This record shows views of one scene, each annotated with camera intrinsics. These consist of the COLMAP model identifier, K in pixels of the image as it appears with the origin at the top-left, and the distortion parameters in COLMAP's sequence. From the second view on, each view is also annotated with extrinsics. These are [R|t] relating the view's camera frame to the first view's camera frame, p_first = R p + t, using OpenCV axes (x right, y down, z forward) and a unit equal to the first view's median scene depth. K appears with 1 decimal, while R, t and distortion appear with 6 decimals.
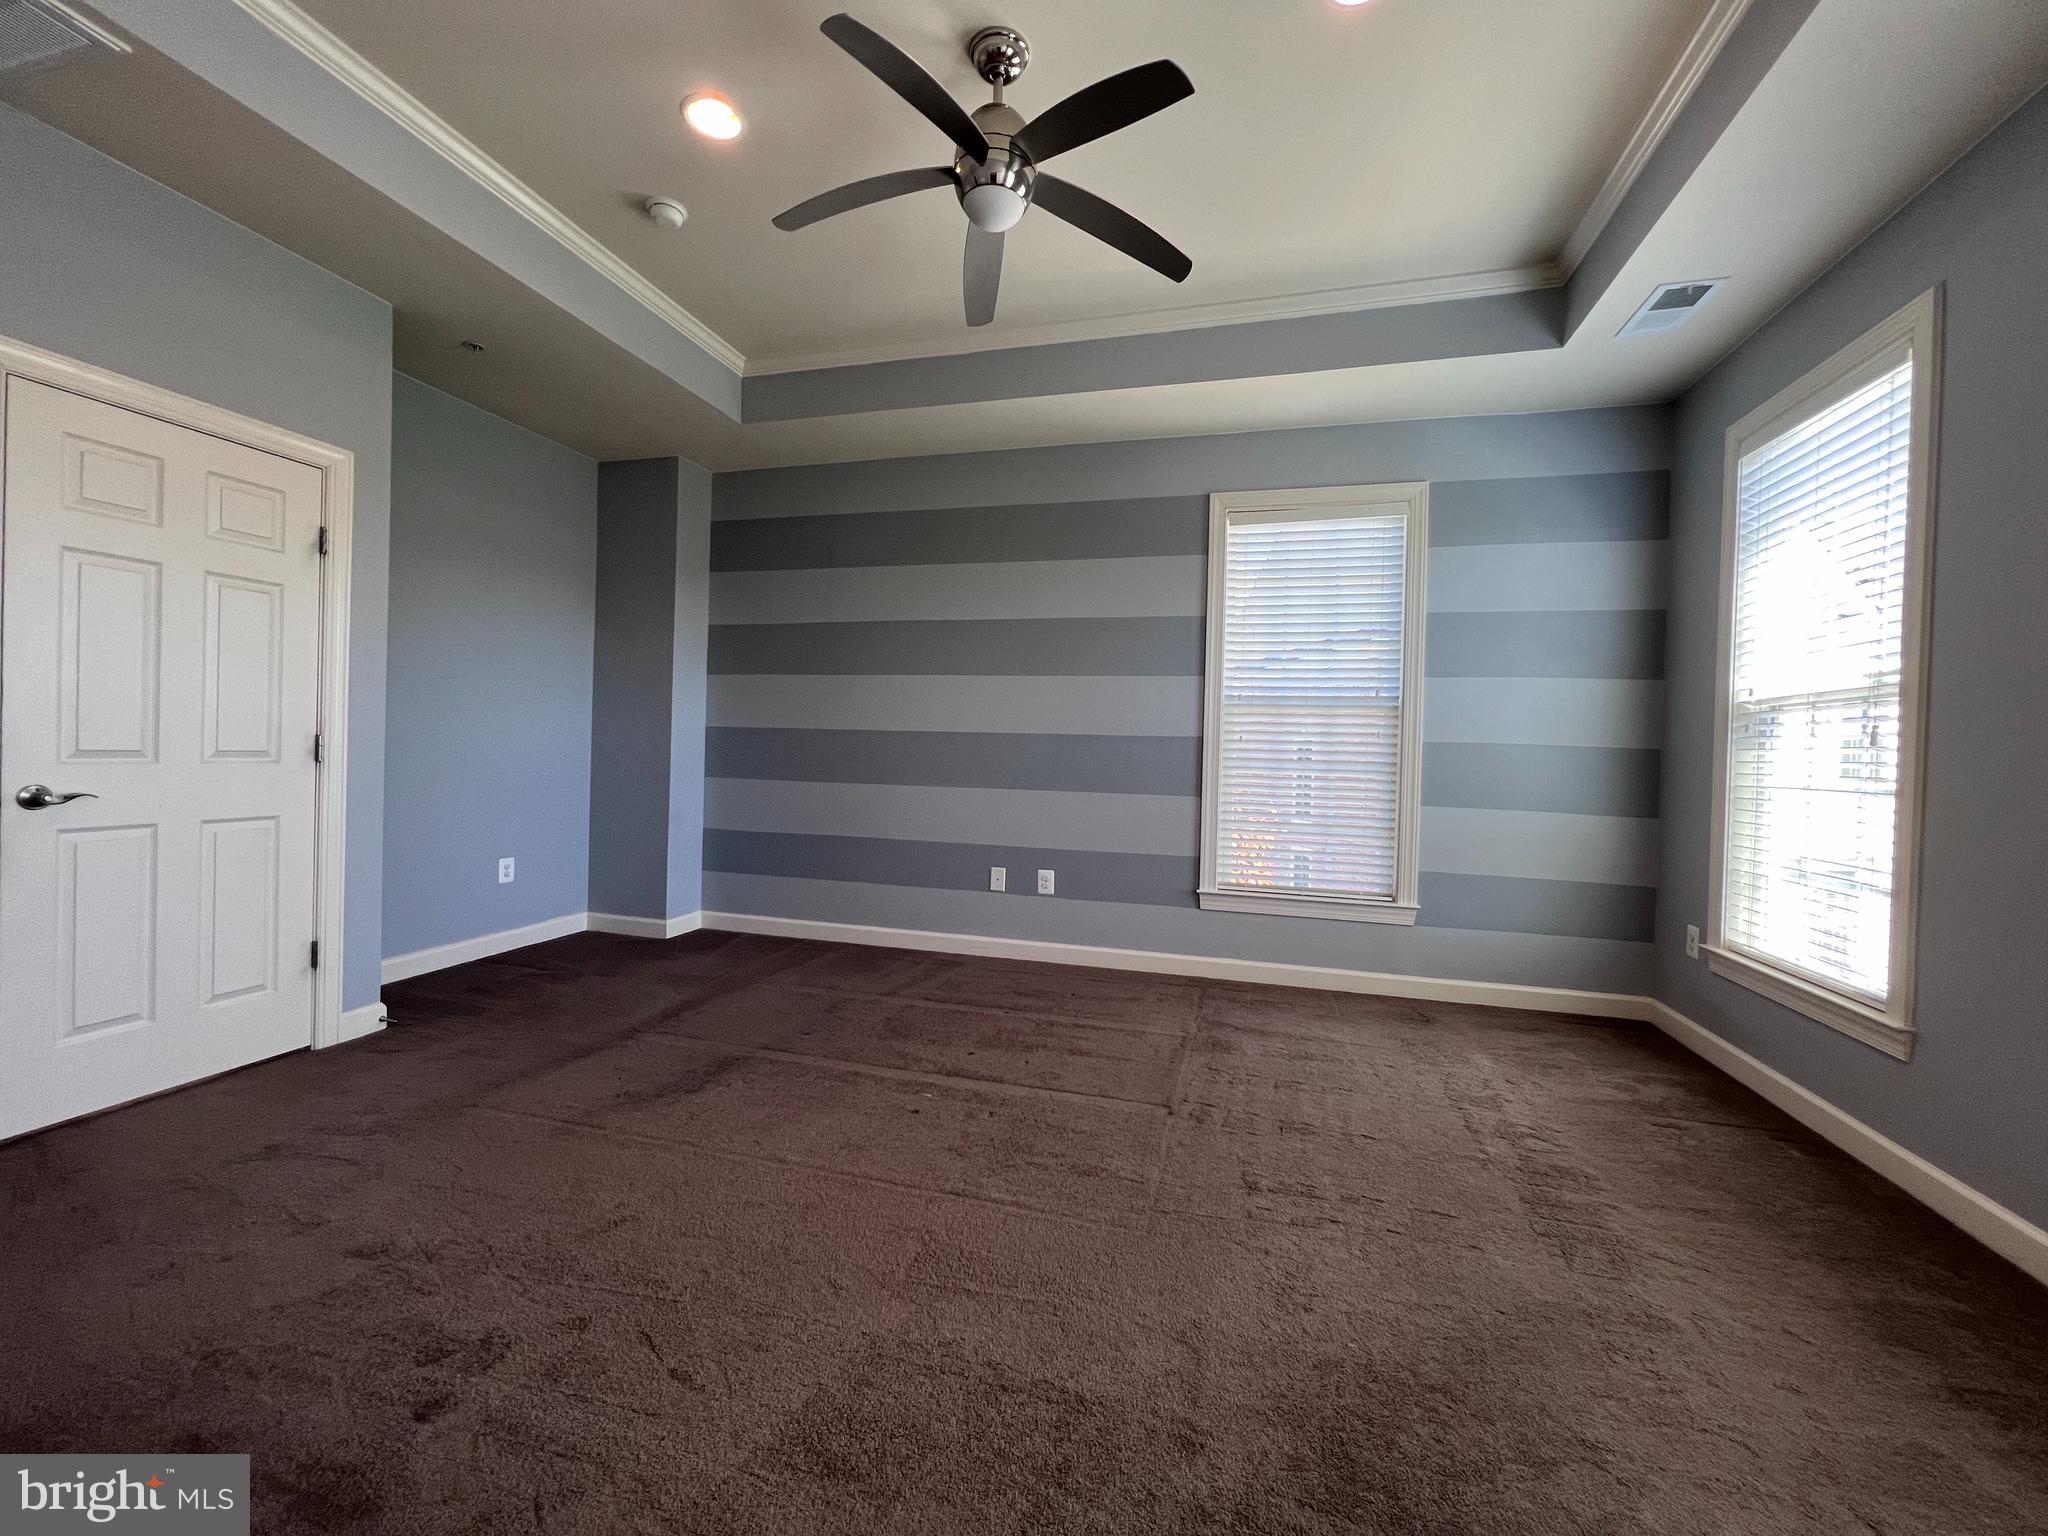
lens RADIAL K [[820.6, 0, 1024.2], [0, 820.6, 762.0], [0, 0, 1]] dist [-0.000256, -0.000237]
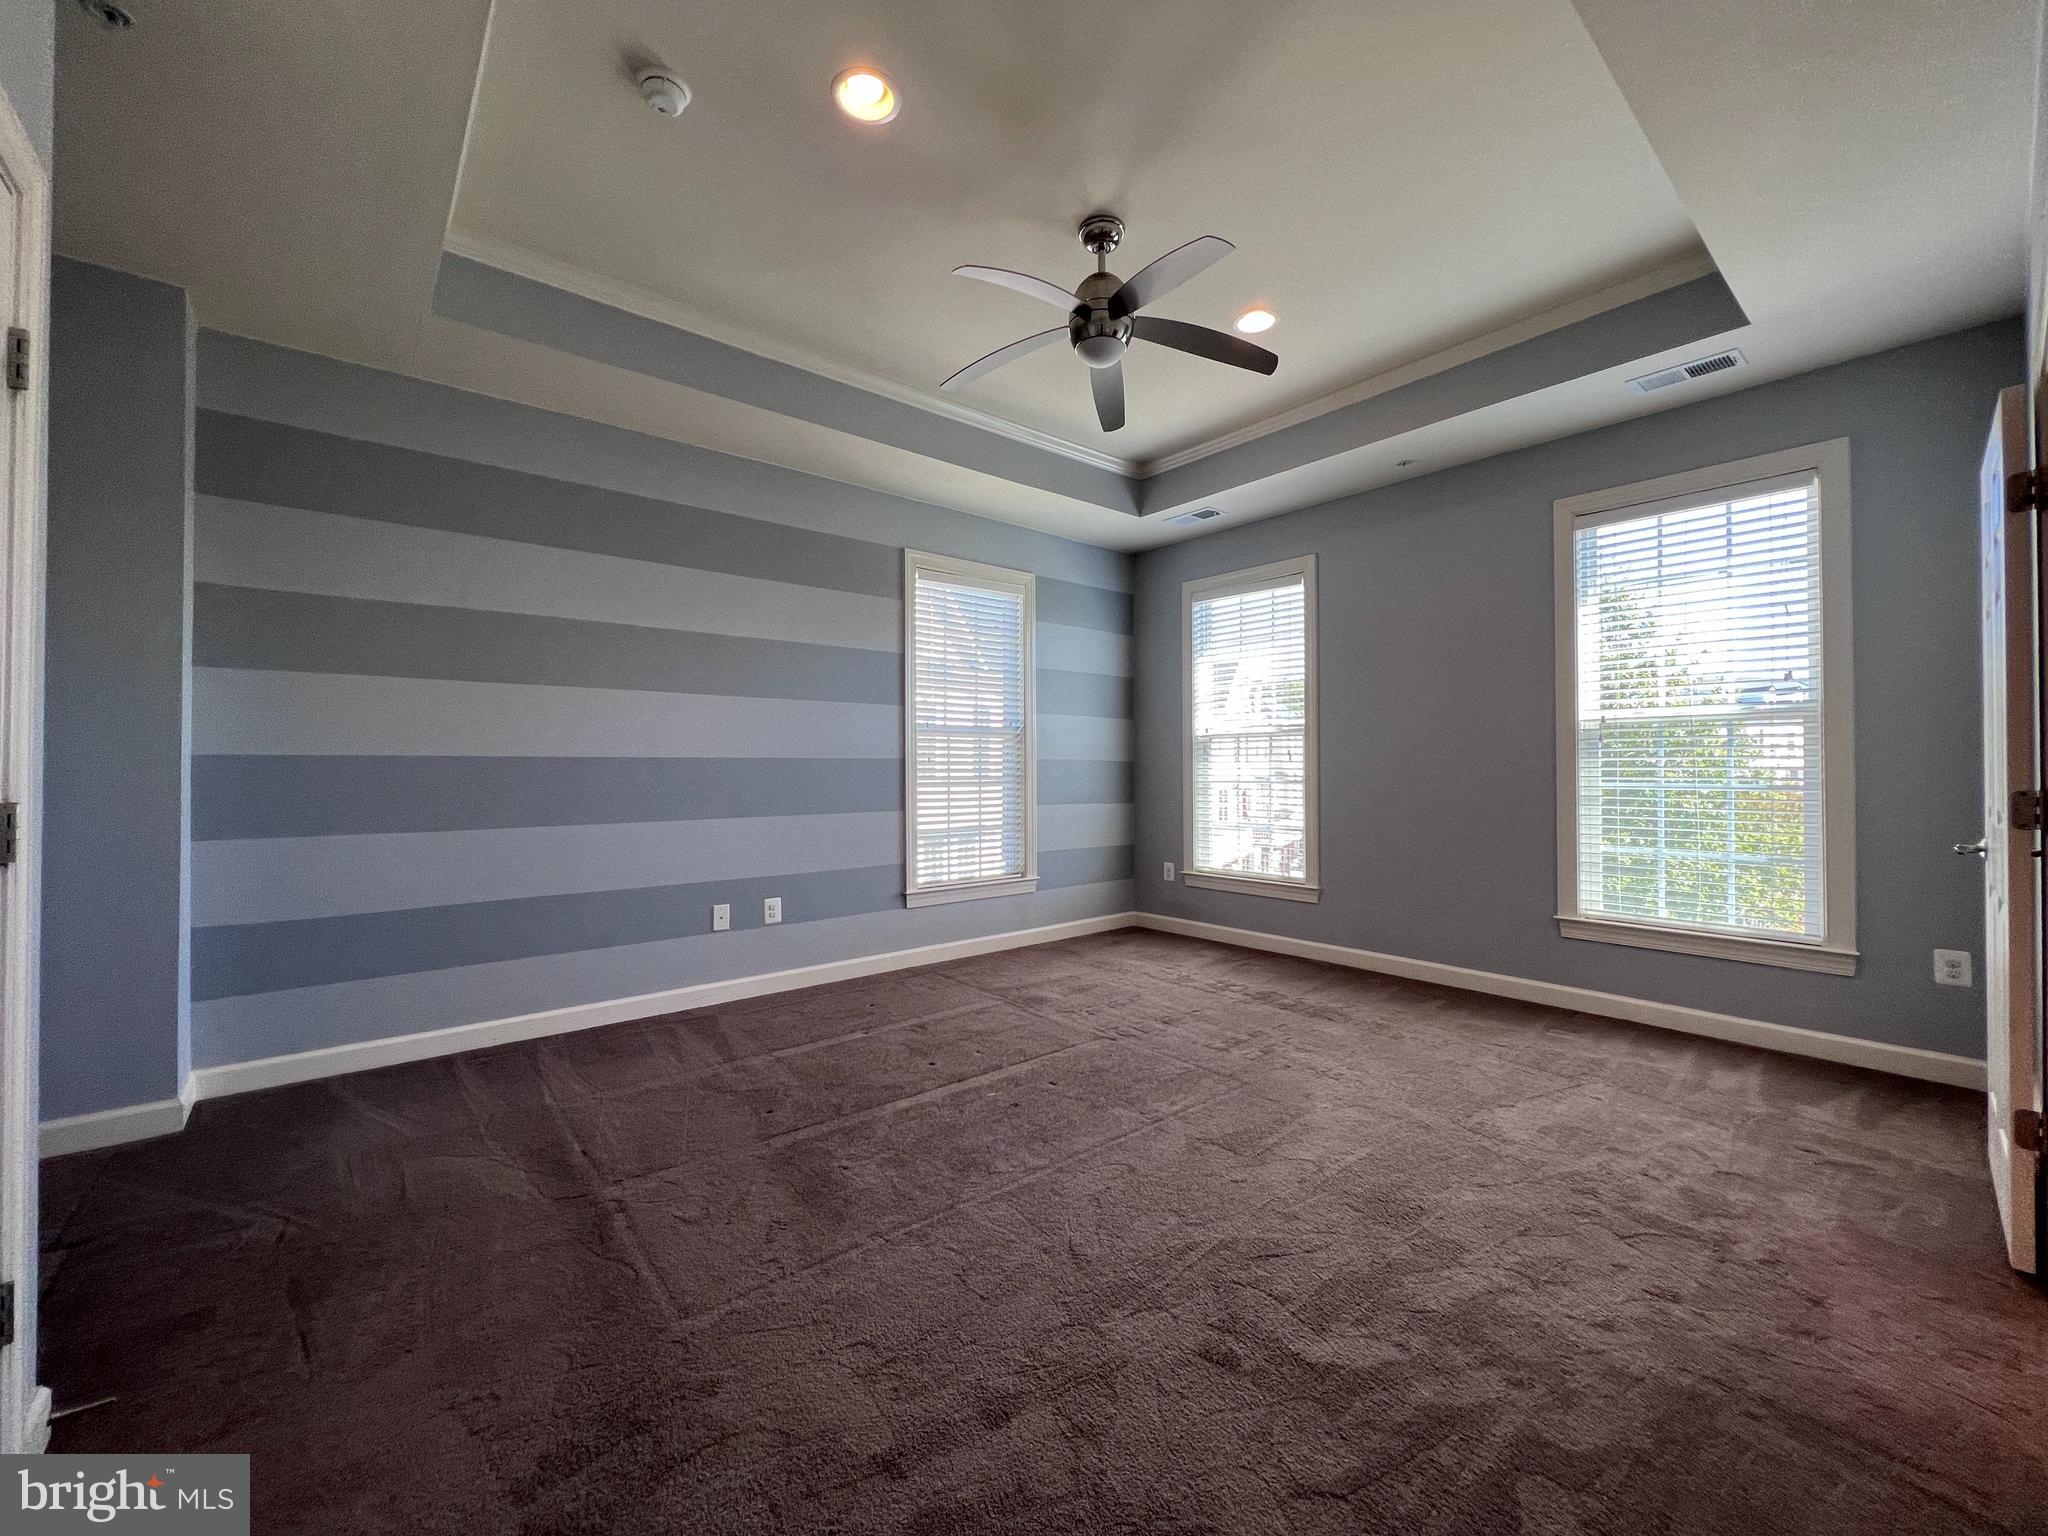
lens RADIAL K [[820.6, 0, 1019.0], [0, 820.6, 762.6], [0, 0, 1]] dist [-0.000256, -0.000237]
pose [[0.565015, -0.023641, 0.824742, -0.692494], [0.030825, 0.999496, 0.007533, -0.030889], [-0.824505, 0.021166, 0.565459, 0.237582]]
